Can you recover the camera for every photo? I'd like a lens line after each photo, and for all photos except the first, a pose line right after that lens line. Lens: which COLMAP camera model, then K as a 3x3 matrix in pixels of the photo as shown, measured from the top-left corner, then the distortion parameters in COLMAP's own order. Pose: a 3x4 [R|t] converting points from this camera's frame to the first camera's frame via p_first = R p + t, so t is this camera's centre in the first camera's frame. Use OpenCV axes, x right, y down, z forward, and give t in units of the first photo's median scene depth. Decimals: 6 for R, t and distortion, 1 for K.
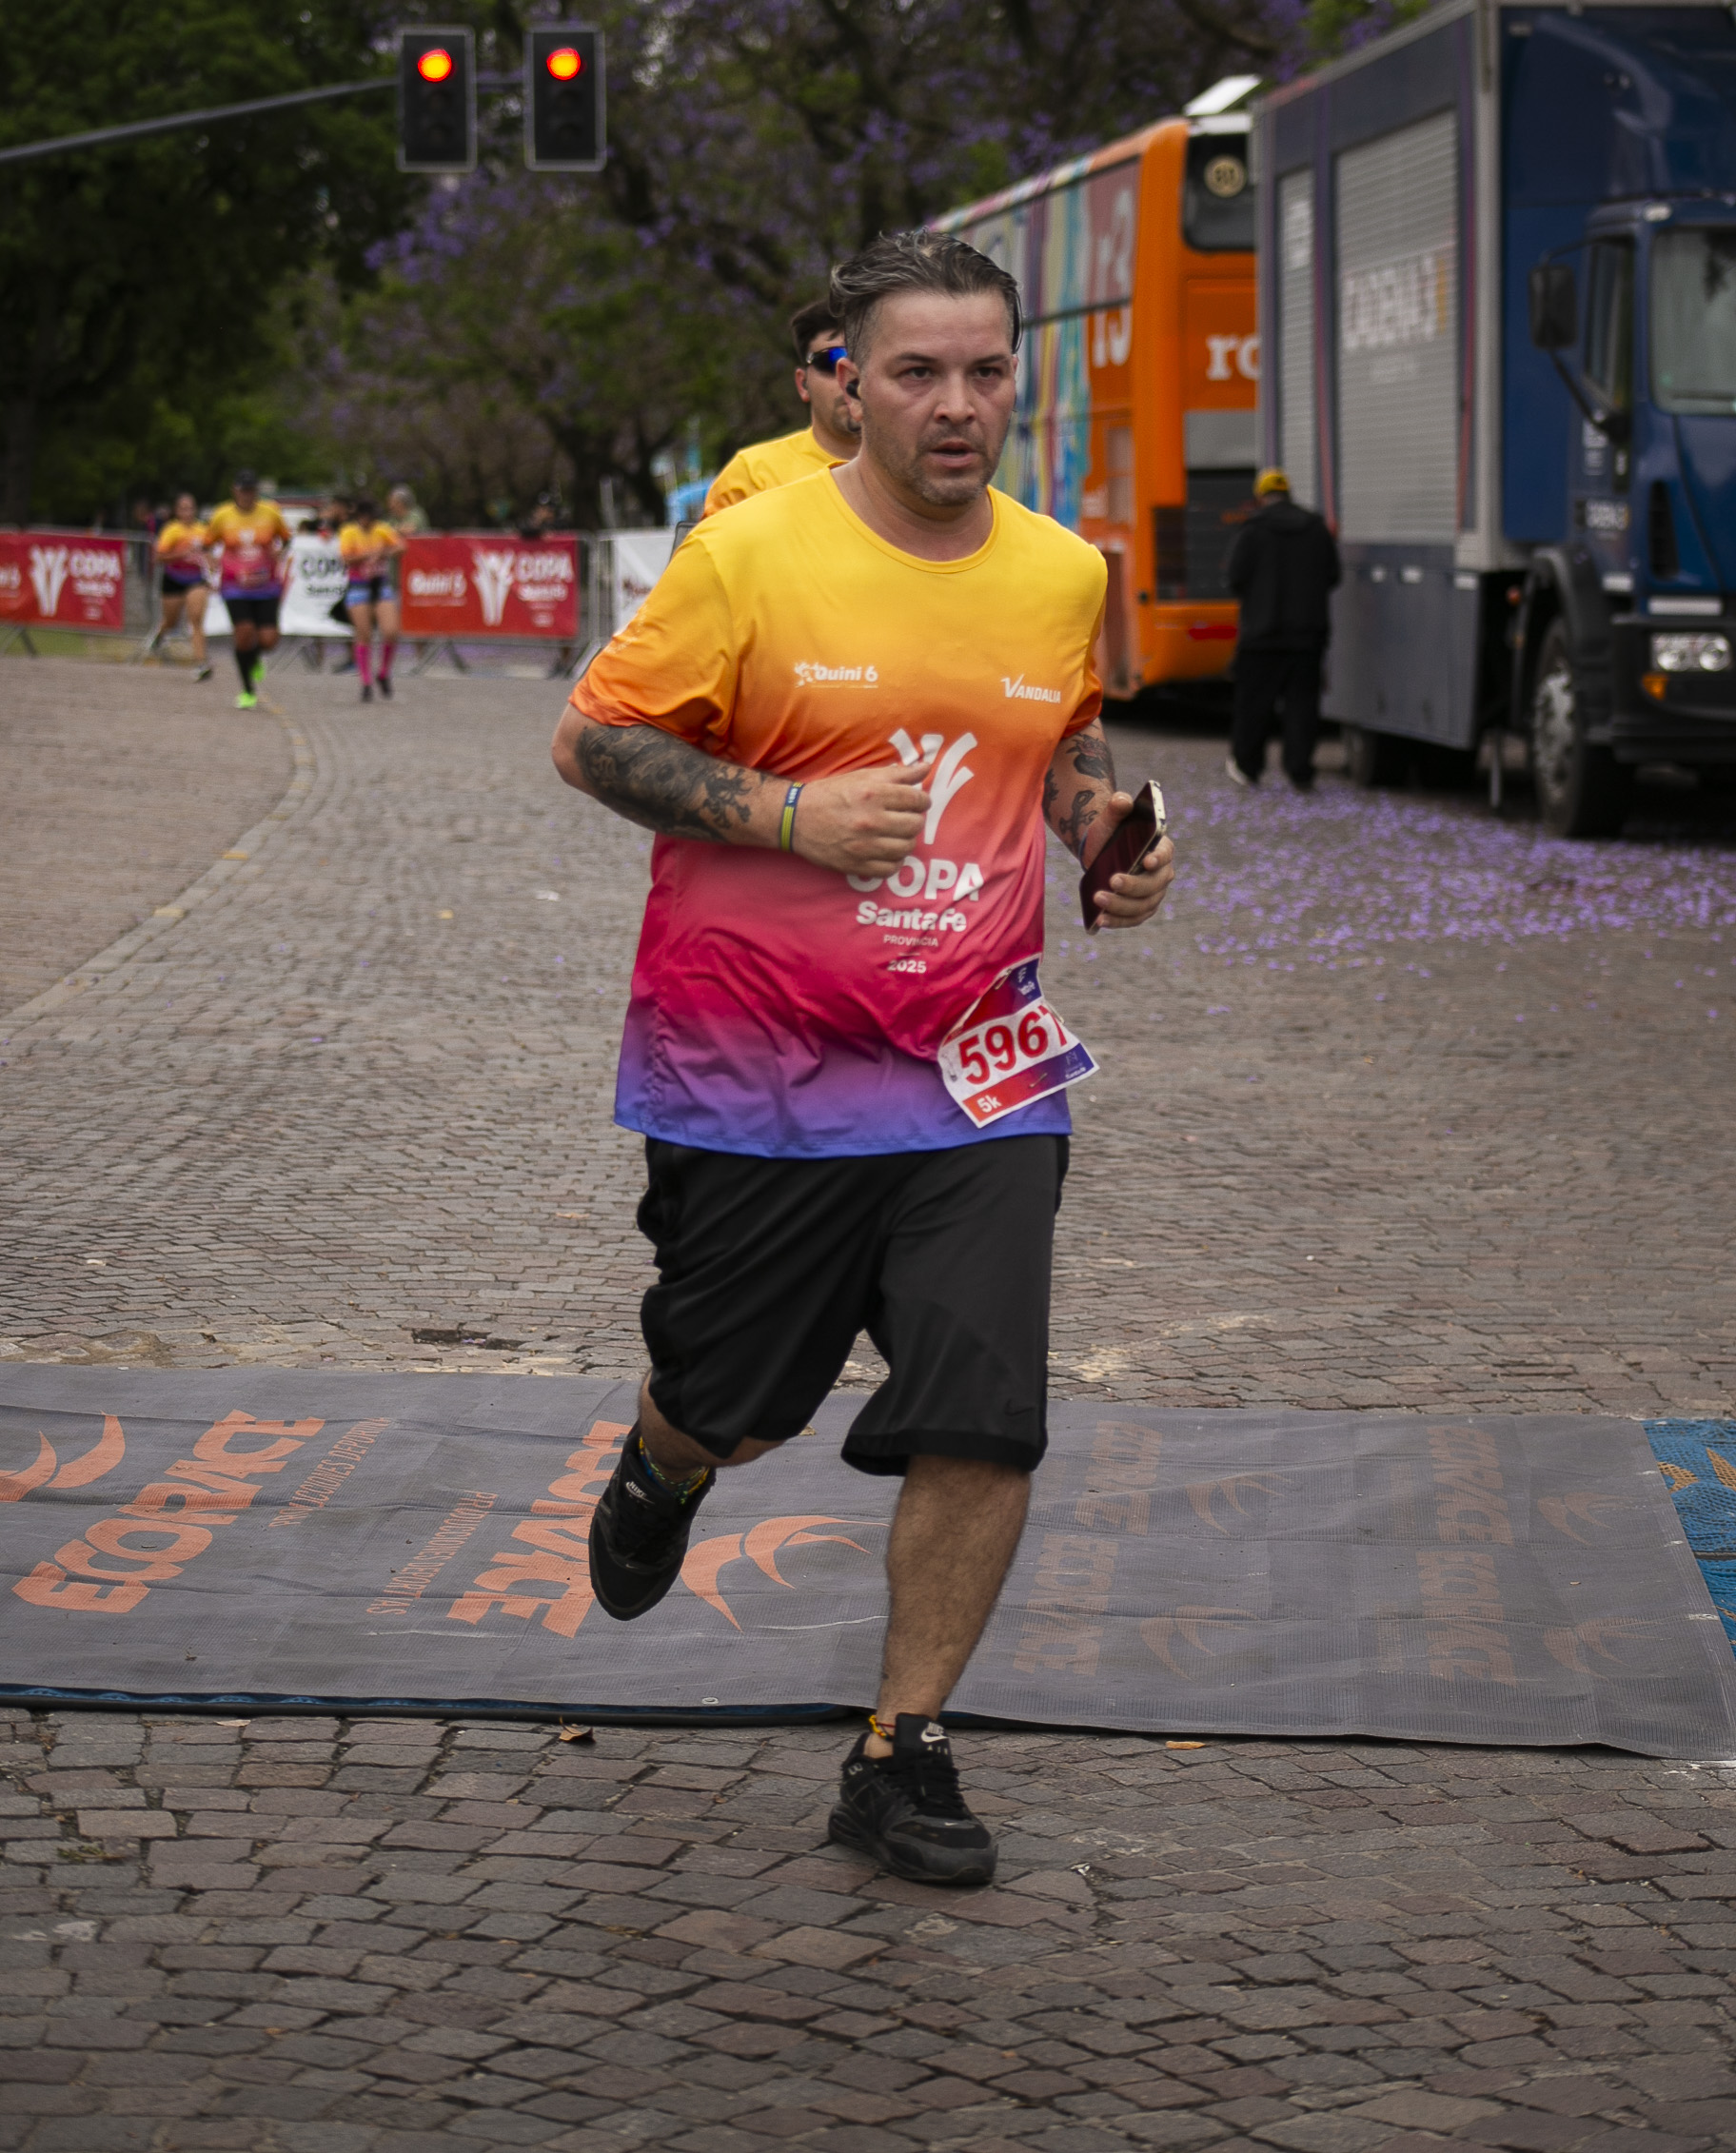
lens RADIAL K [[5893.6, 0, 838.6], [0, 5893.6, 892.3], [0, 0, 1]] dist [-0.113331, 0.677415]
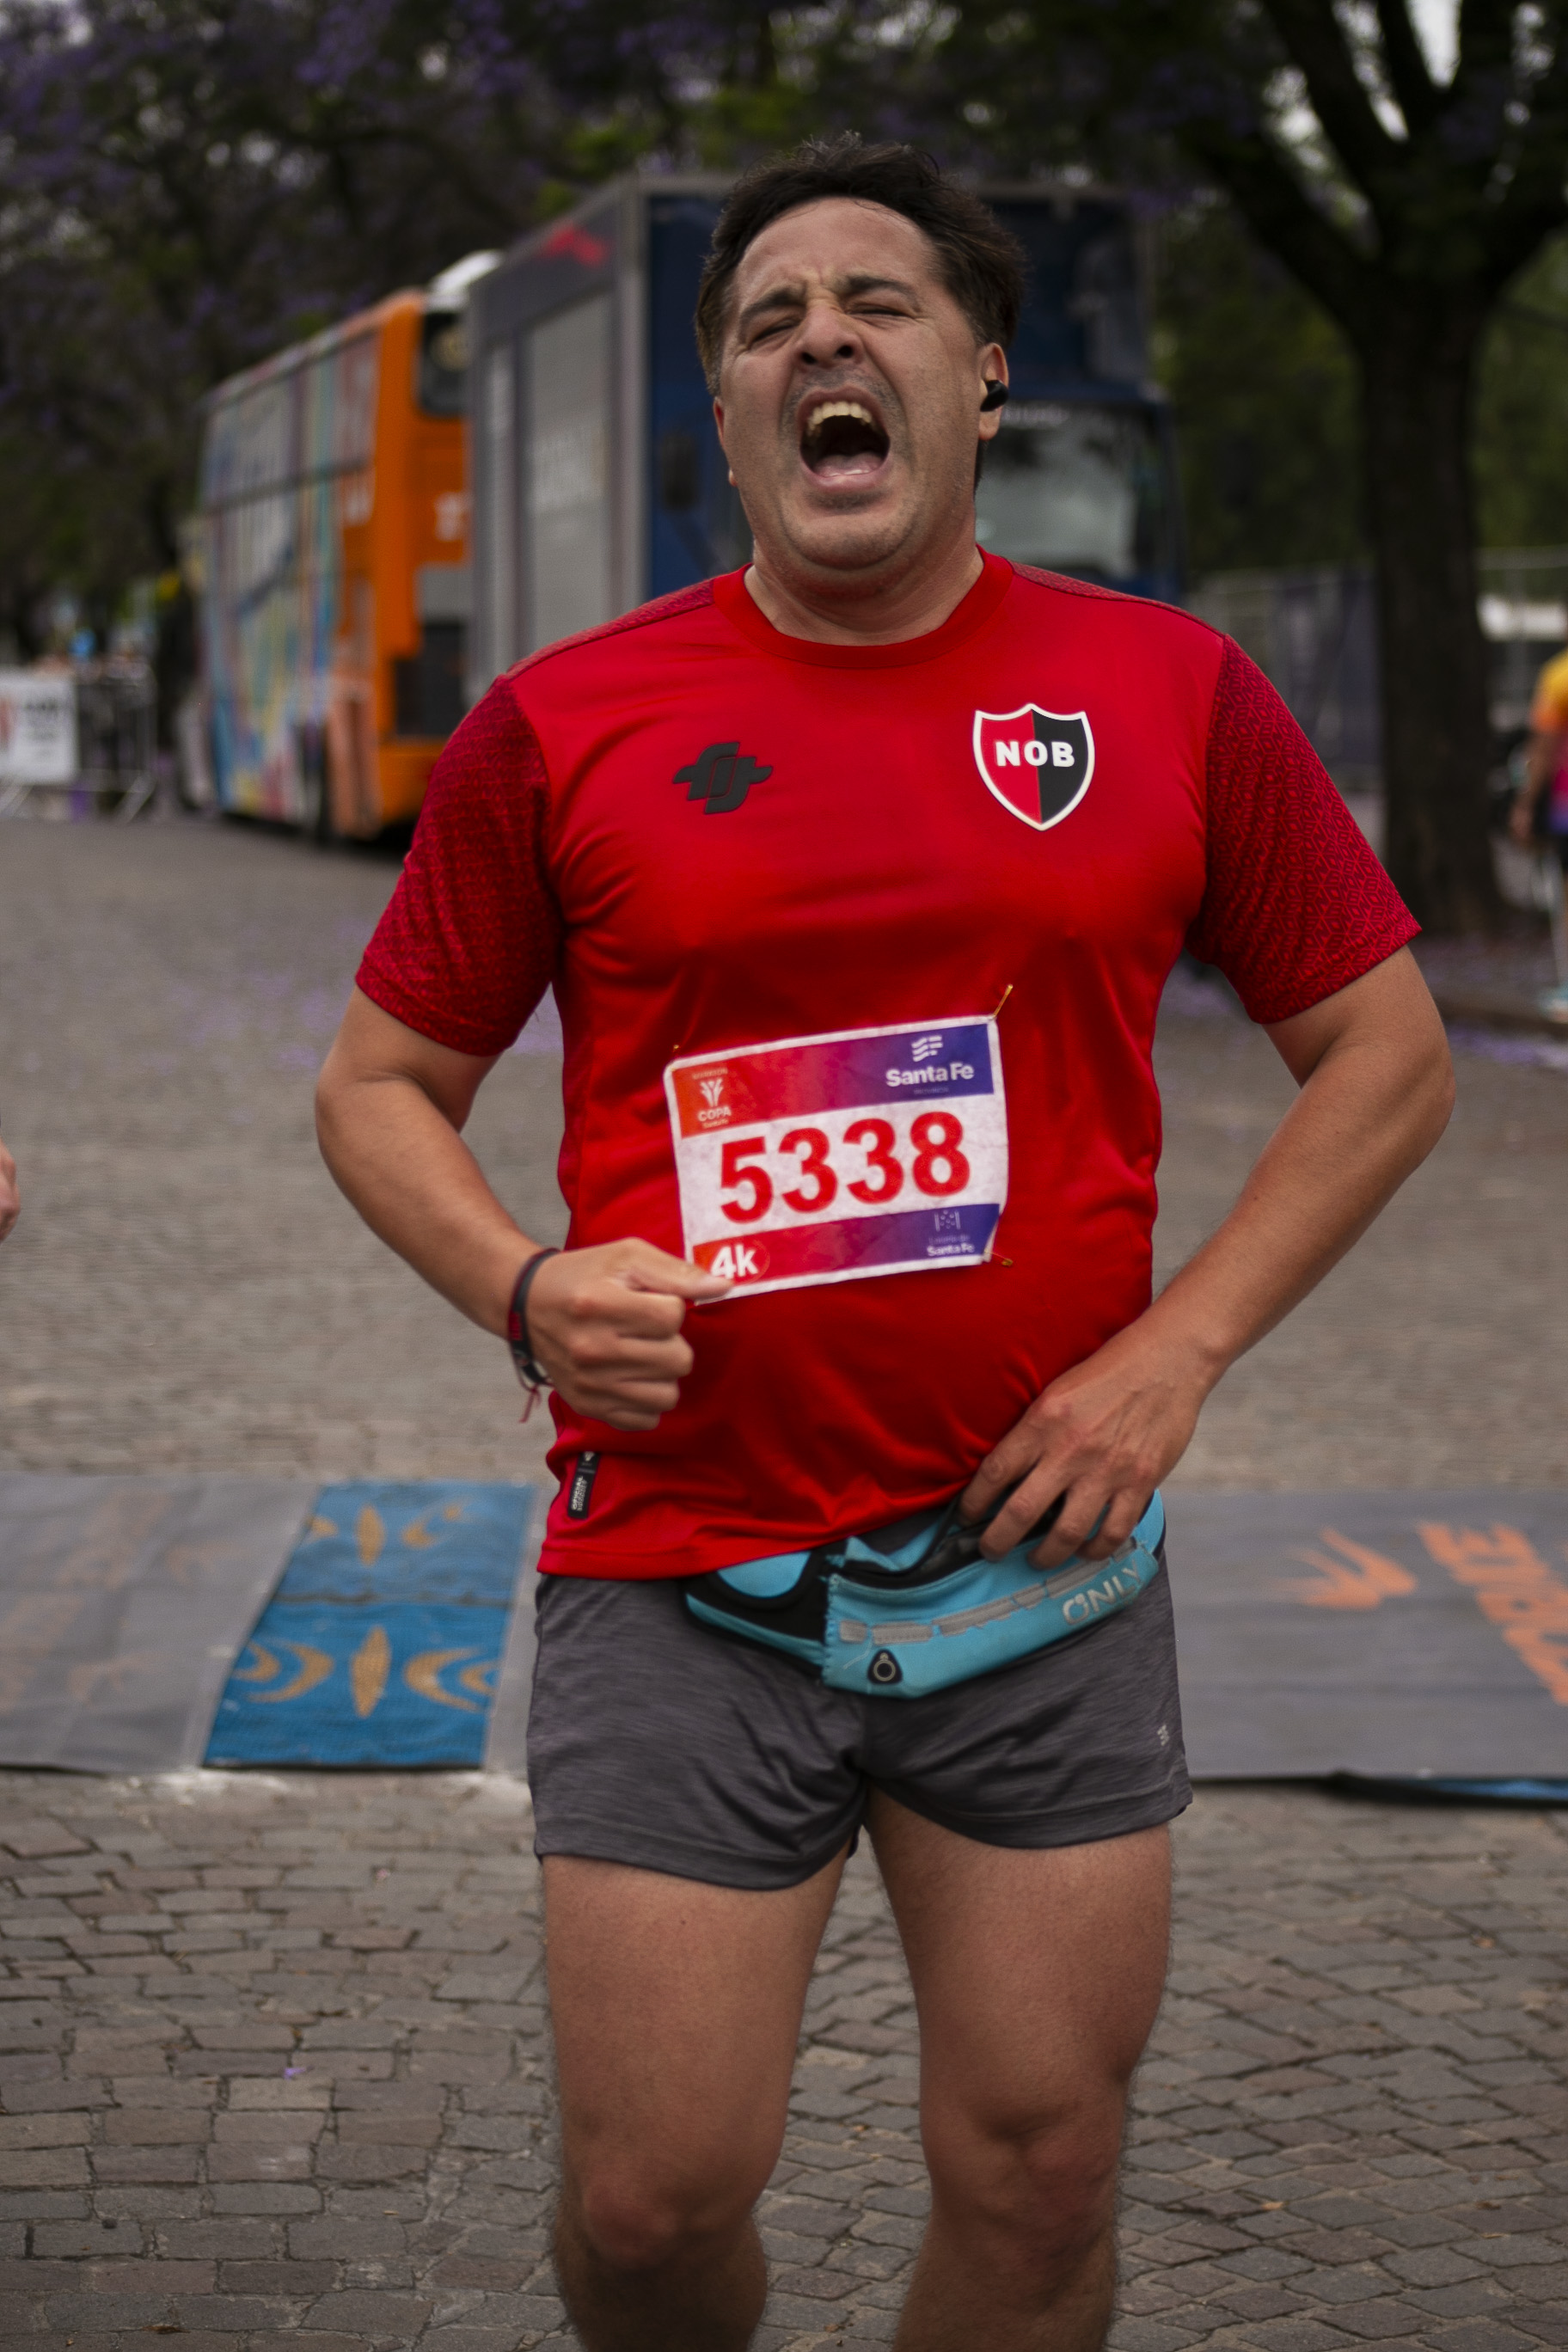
lens RADIAL K [[5484.9, 0, 821.3], [0, 5484.9, 1174.9], [0, 0, 1]] dist [-0.027041, 0.411294]
pose [[0.996262, 0.000797, 0.086384, 0.147407], [-0.003295, 0.999580, 0.028786, 0.002183], [-0.086325, -0.028963, 0.995846, -0.038019]]
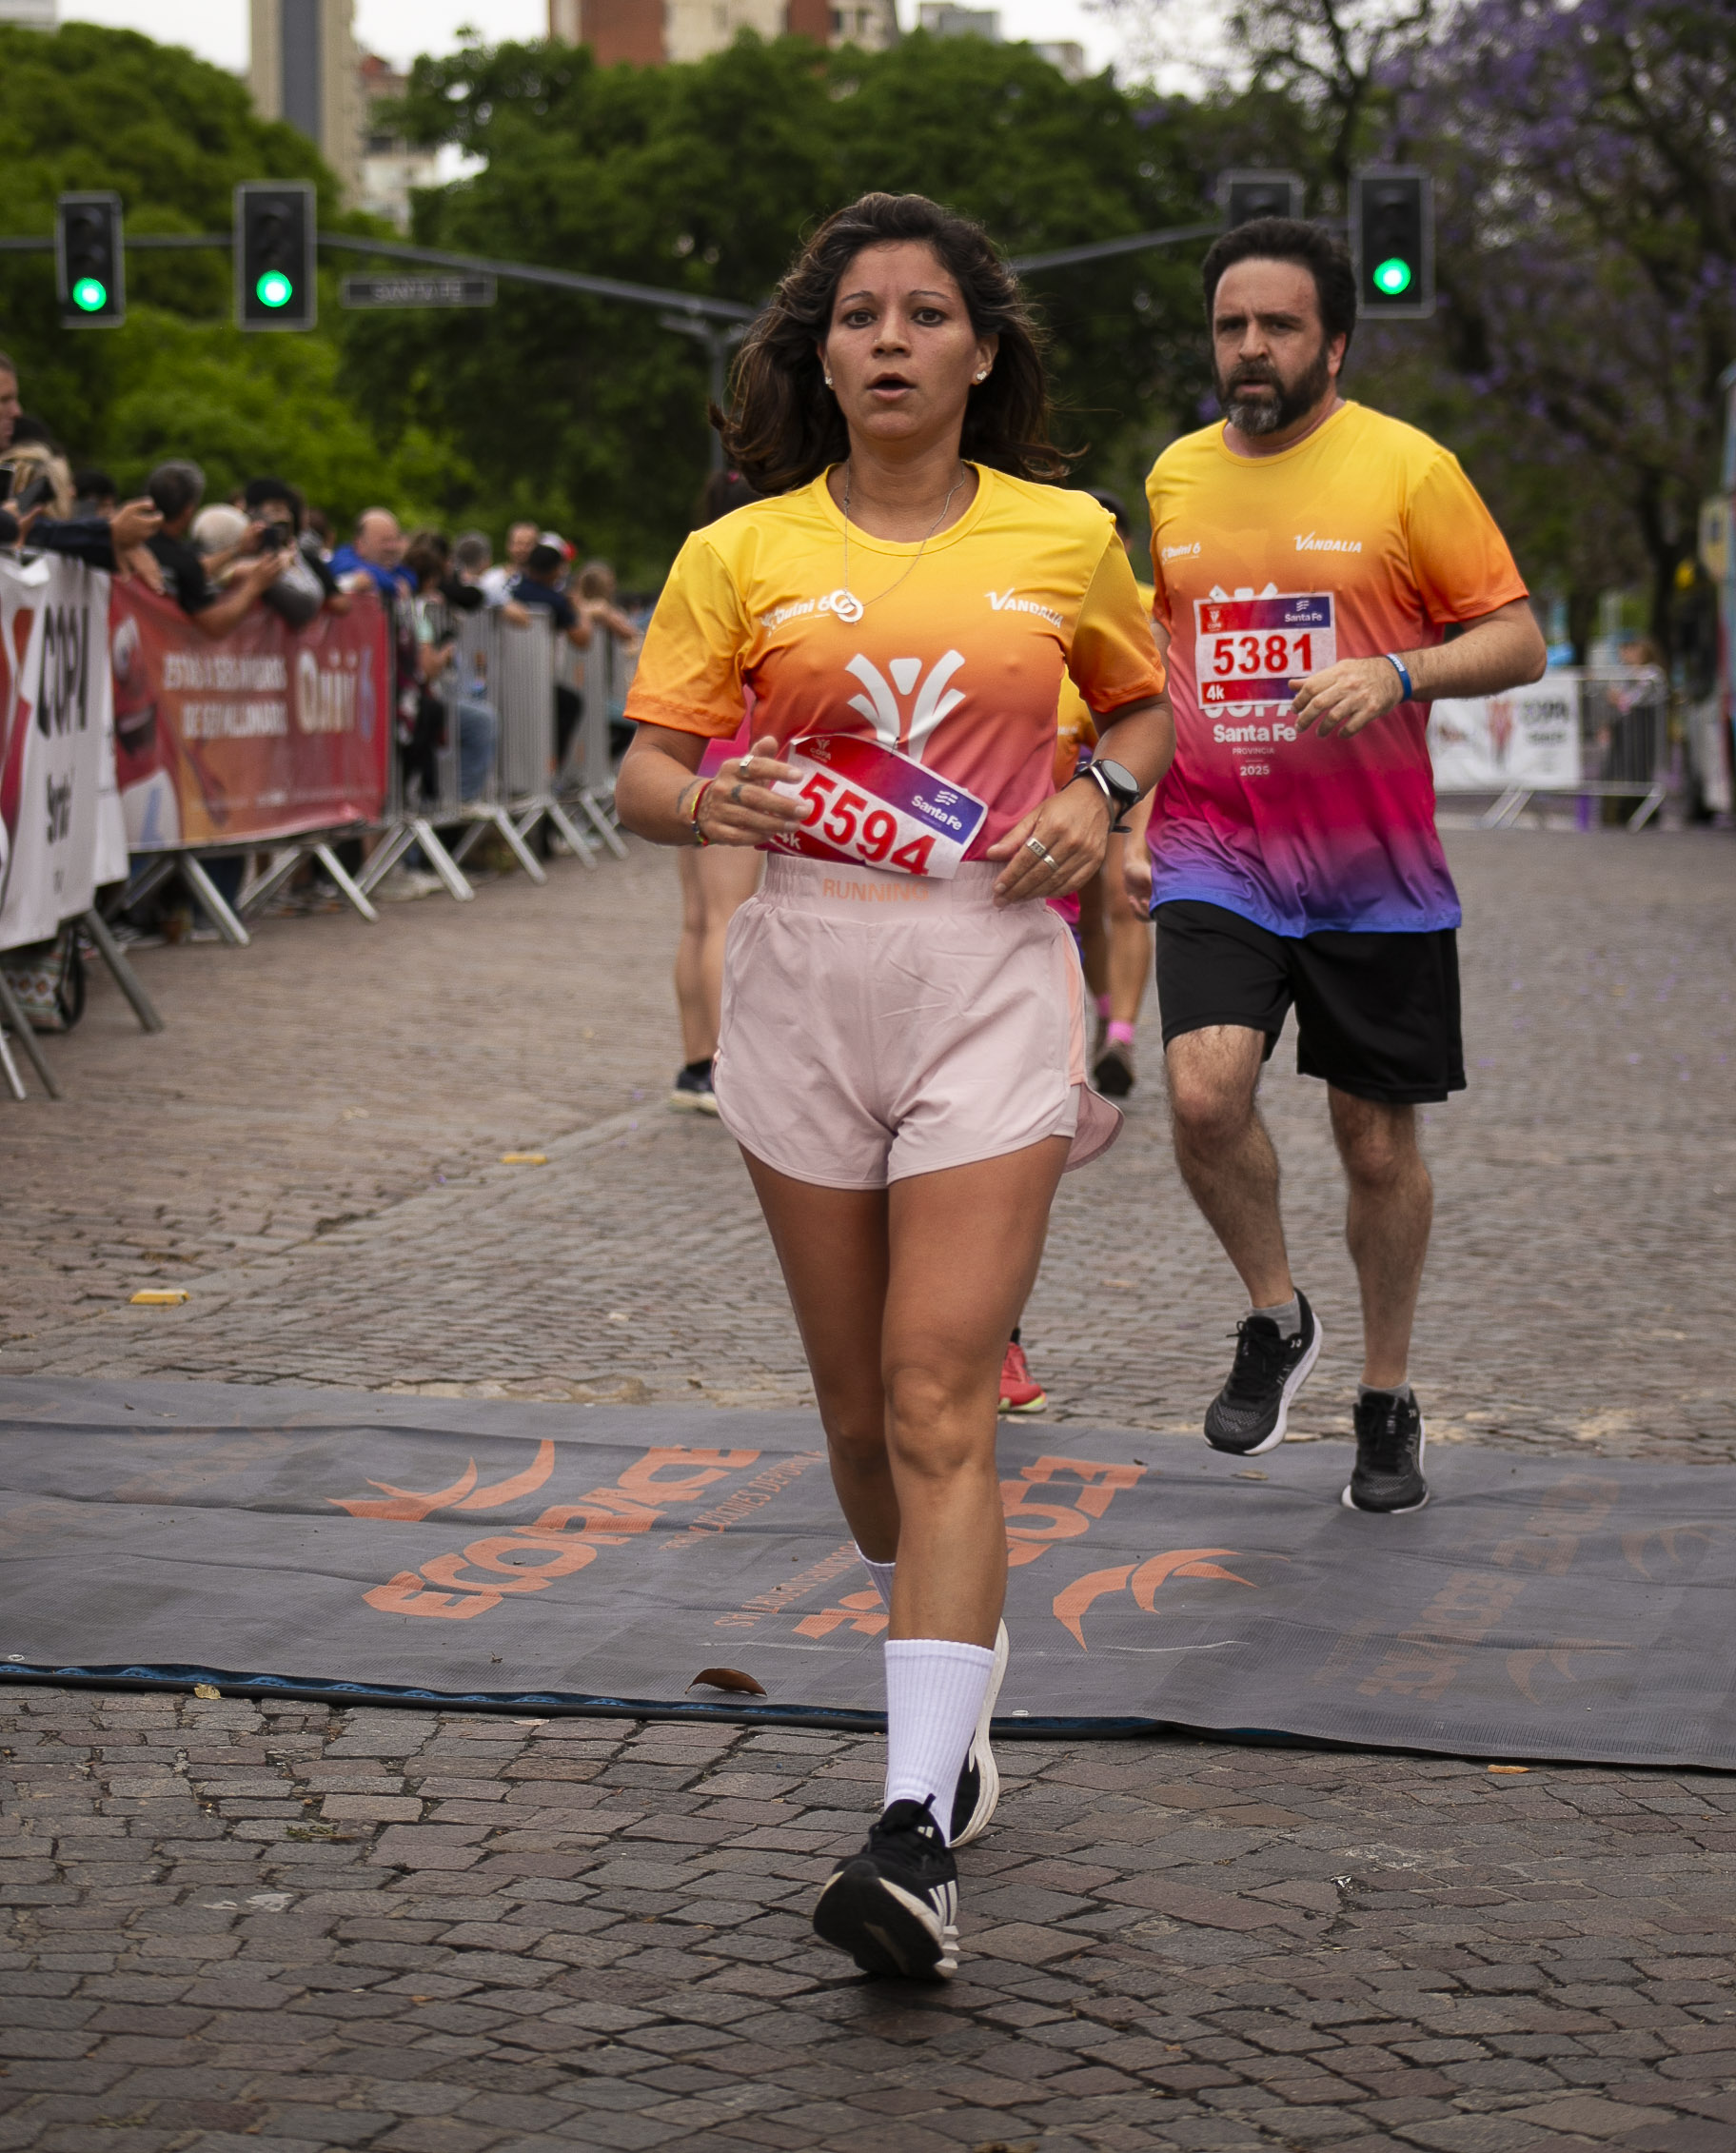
lens RADIAL K [[5893.6, 0, 838.6], [0, 5893.6, 892.3], [0, 0, 1]] dist [-0.113331, 0.677415]
pose [[0.987529, 0.004079, -0.157382, 0.080734], [-0.009067, 0.999479, -0.030988, 0.027032], [0.157173, 0.032029, 0.987052, 0.033390]]
